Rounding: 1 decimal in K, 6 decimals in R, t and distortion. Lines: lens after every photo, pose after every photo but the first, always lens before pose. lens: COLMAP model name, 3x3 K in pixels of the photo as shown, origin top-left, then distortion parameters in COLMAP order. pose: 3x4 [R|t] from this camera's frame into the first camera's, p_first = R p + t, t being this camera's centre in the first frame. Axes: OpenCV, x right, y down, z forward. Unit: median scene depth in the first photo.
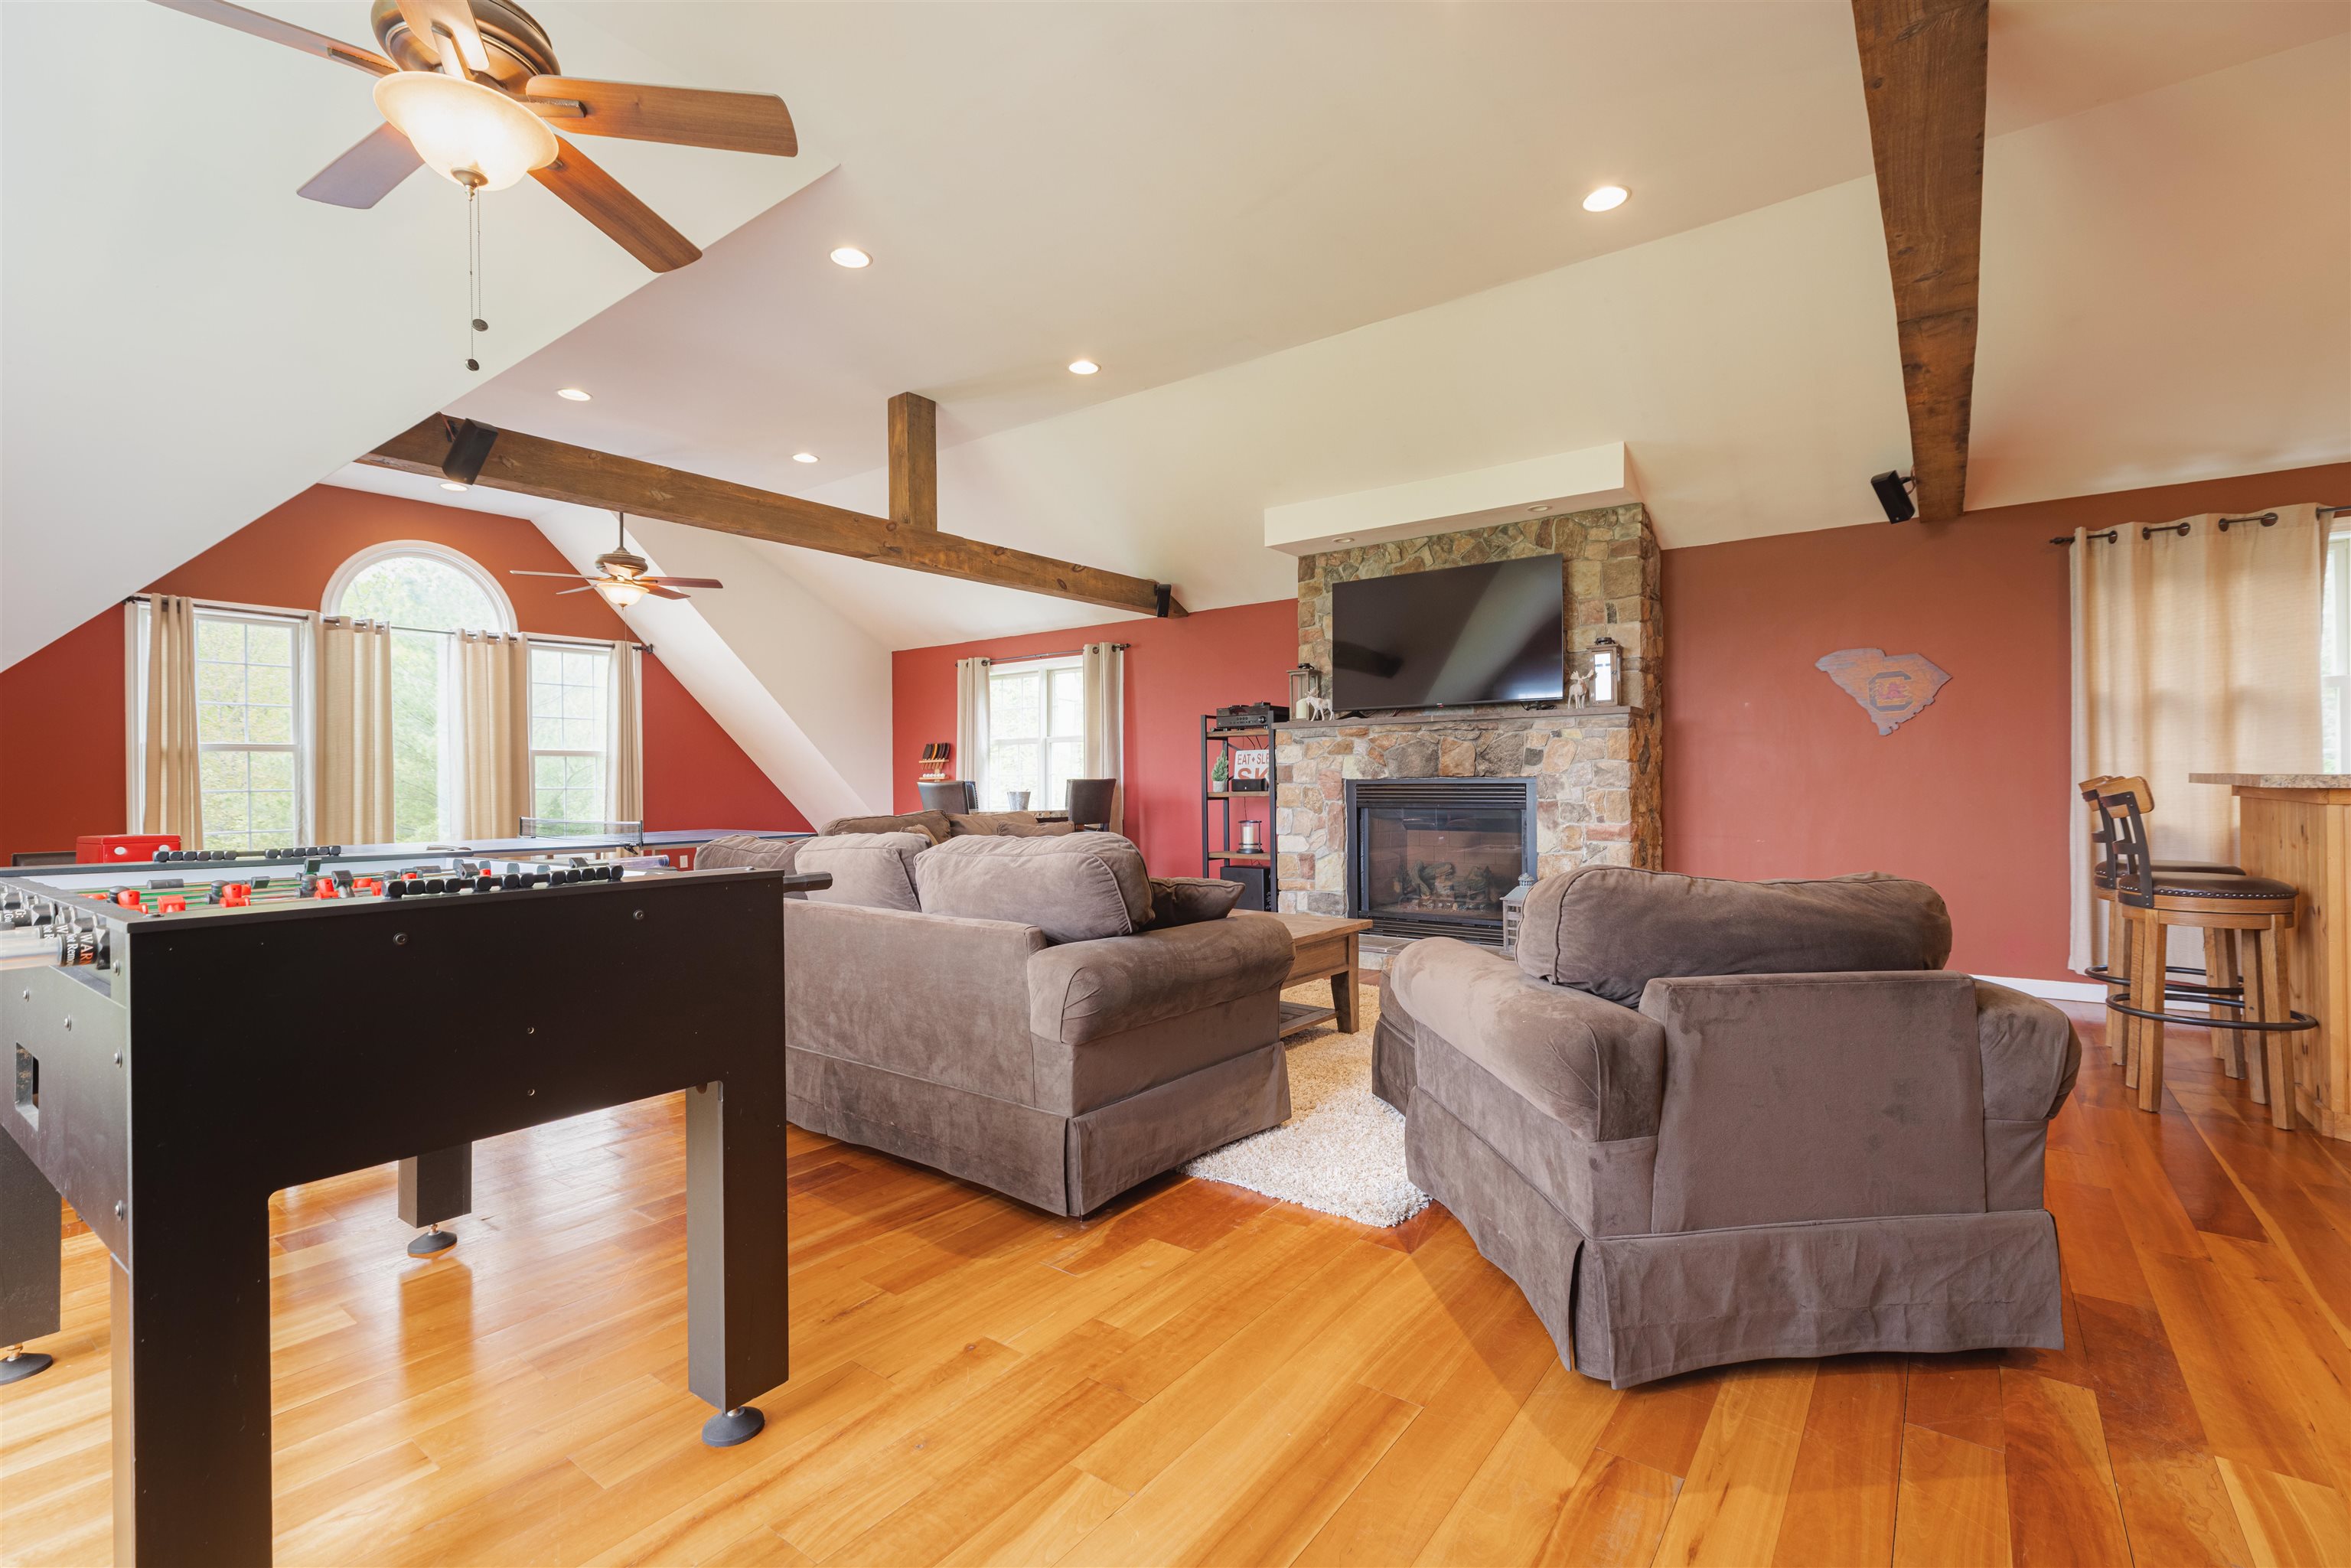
lens RADIAL K [[1052.9, 0, 1186.8], [0, 1052.9, 783.7], [0, 0, 1]] dist [0.000059, -0.000033]
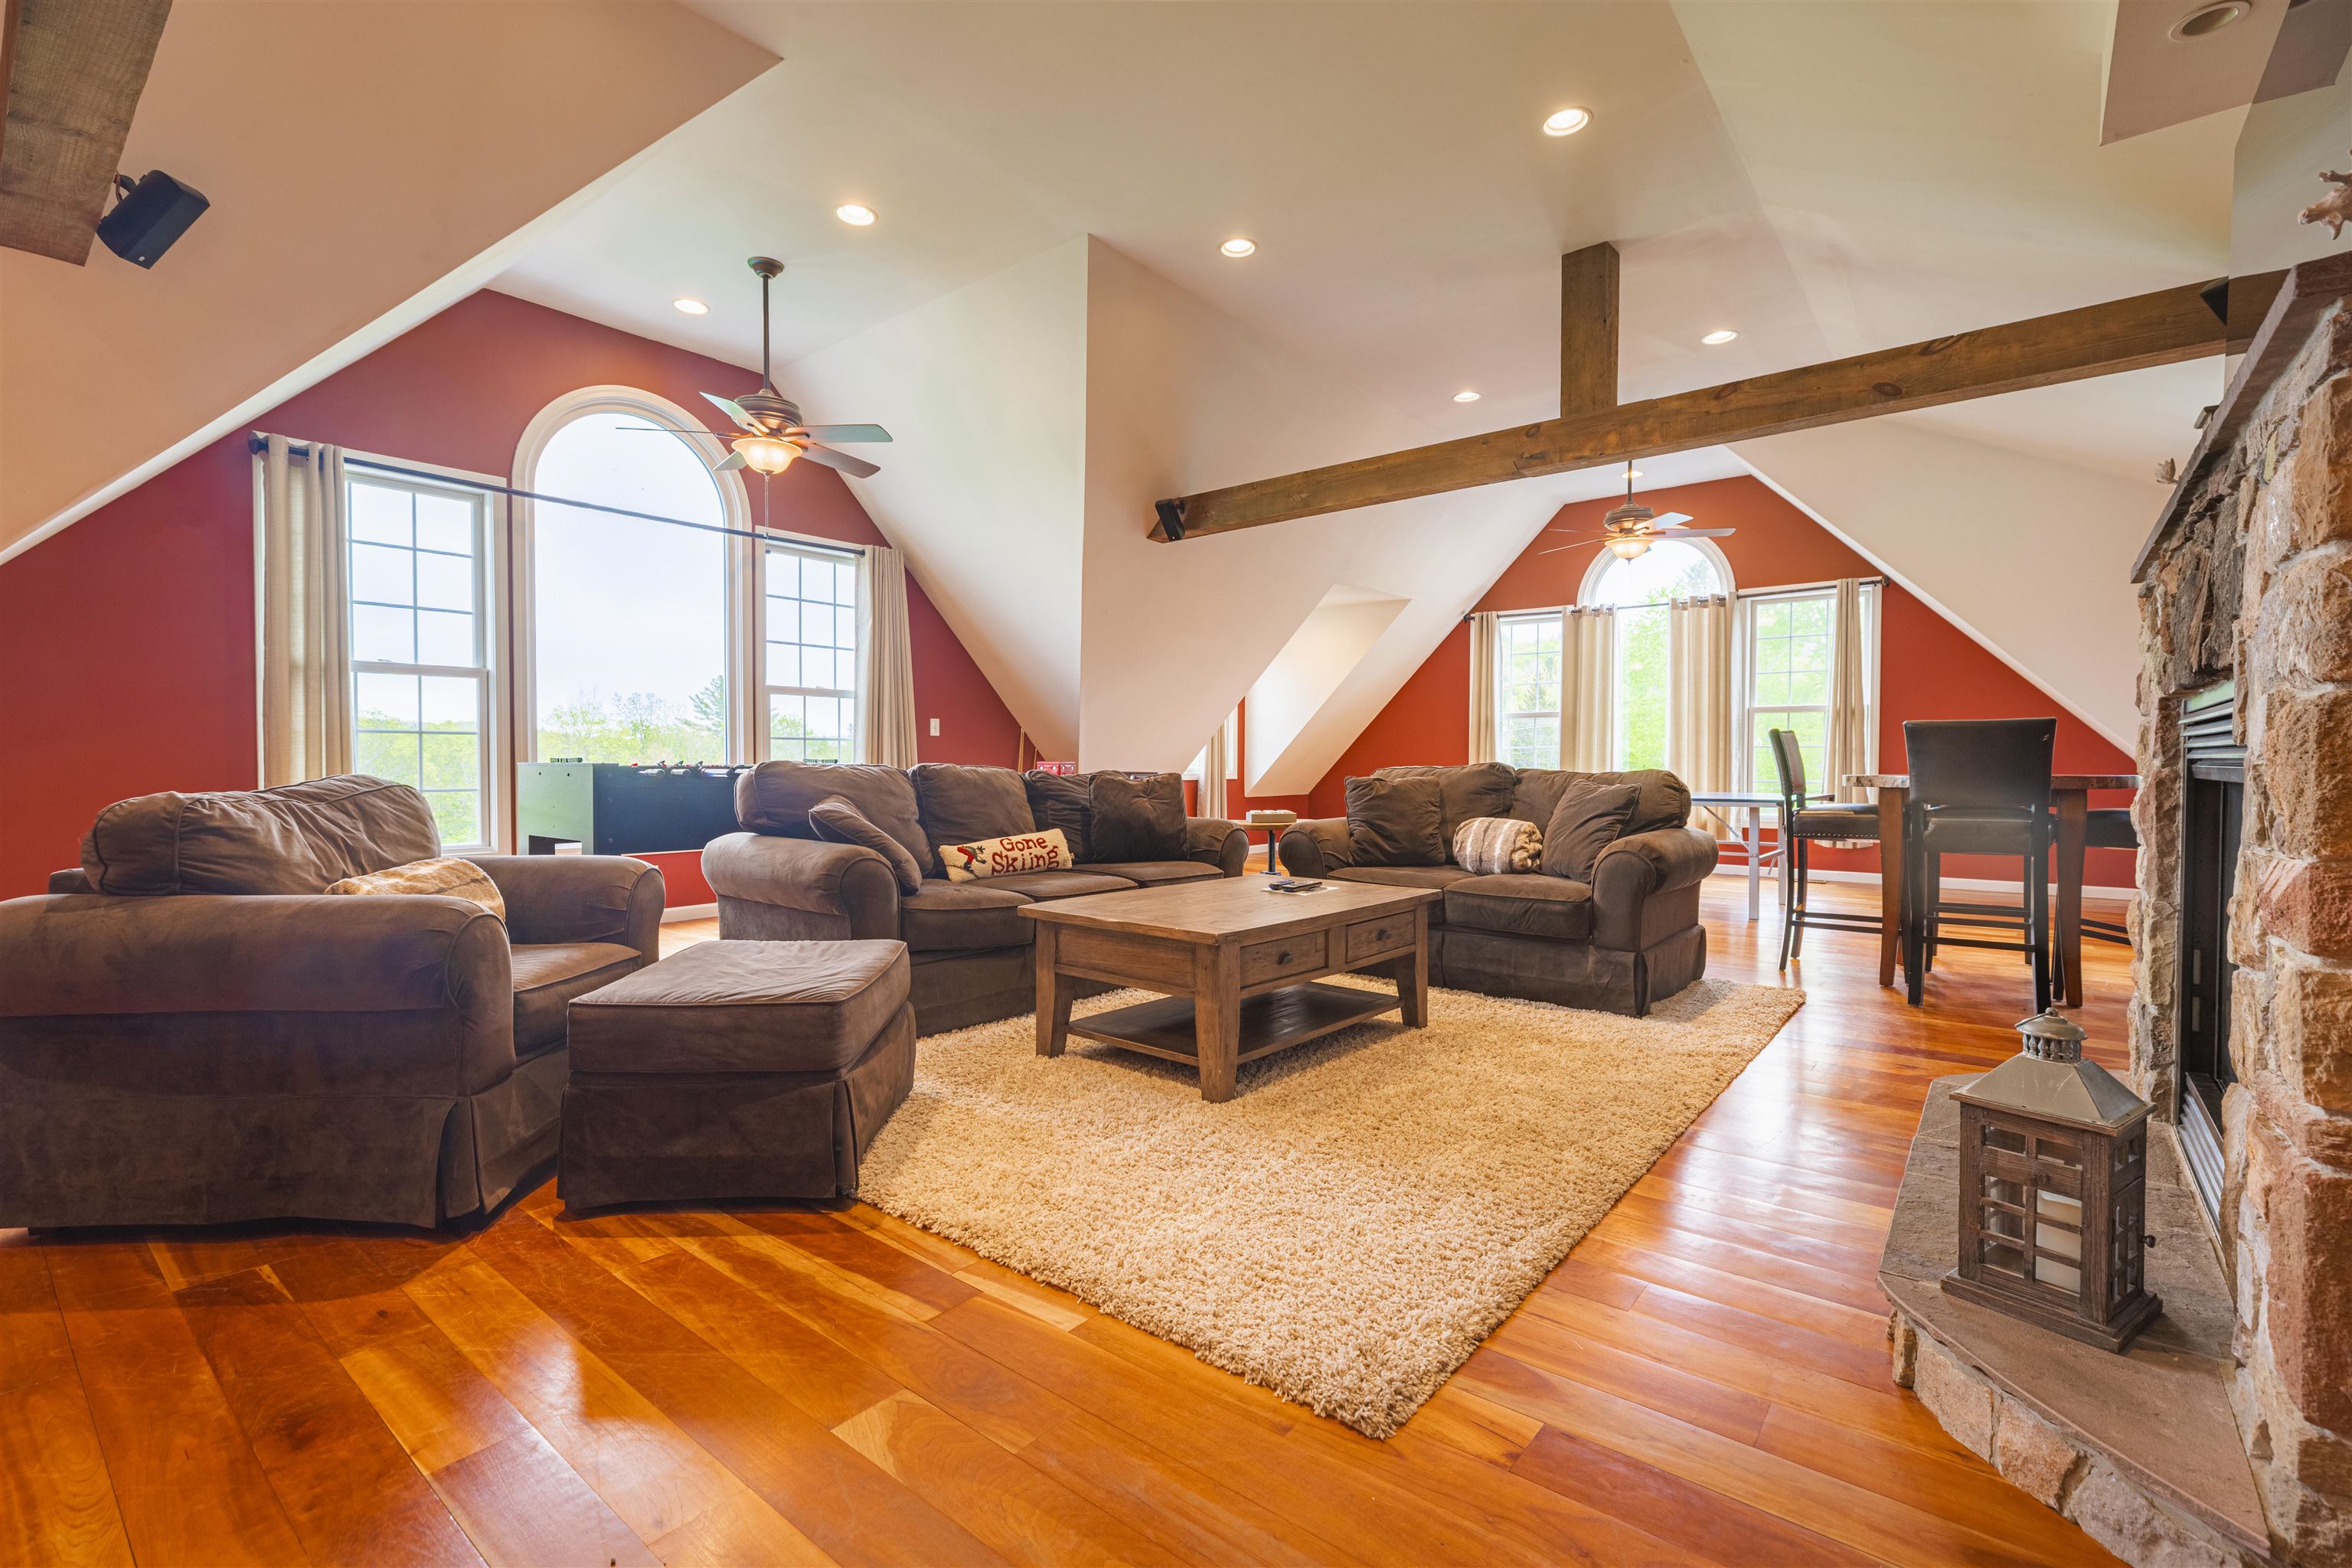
lens RADIAL K [[1053.4, 0, 1177.4], [0, 1053.4, 782.0], [0, 0, 1]] dist [0.000059, -0.000033]
pose [[-0.042773, 0.019052, -0.998903, 0.561310], [0.000759, 0.999818, 0.019037, 0.031255], [0.999085, 0.000056, -0.042779, 0.661350]]
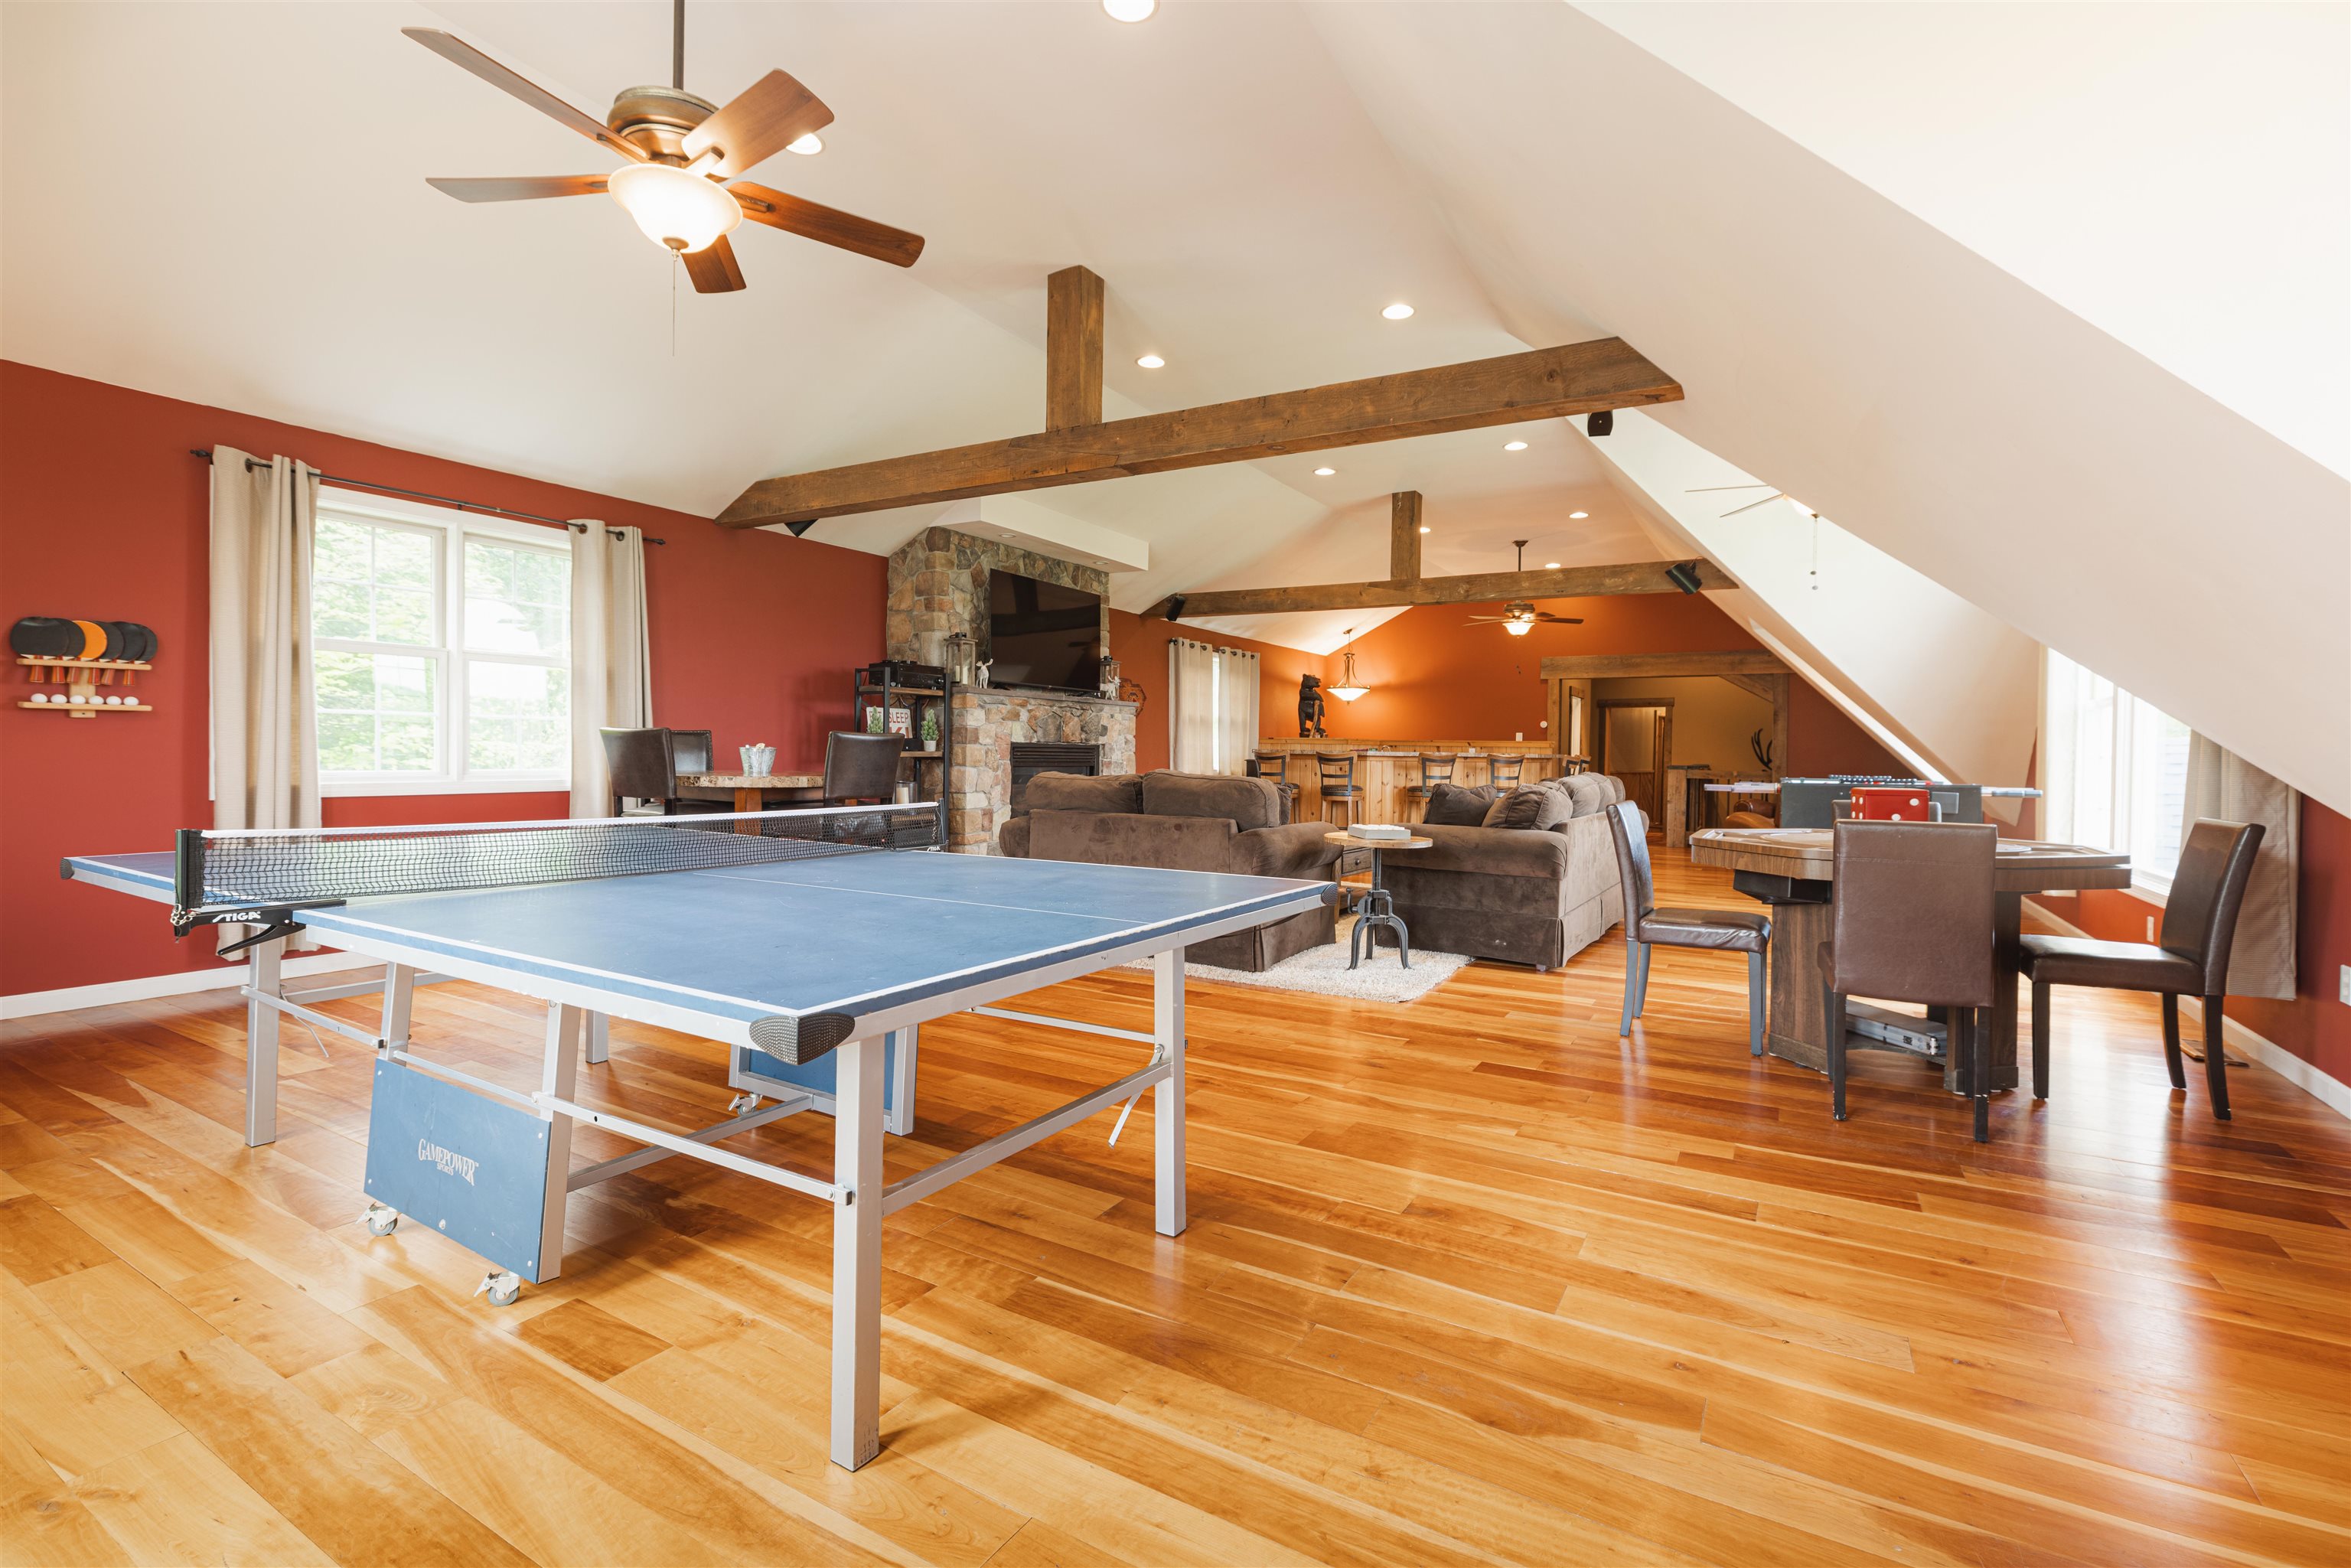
lens RADIAL K [[1052.9, 0, 1178.5], [0, 1052.9, 763.7], [0, 0, 1]] dist [0.000059, -0.000033]
pose [[-0.107968, -0.003368, 0.994149, -1.045488], [-0.015143, 0.999884, 0.001742, 0.015181], [-0.994039, -0.014866, -0.108006, 0.953846]]
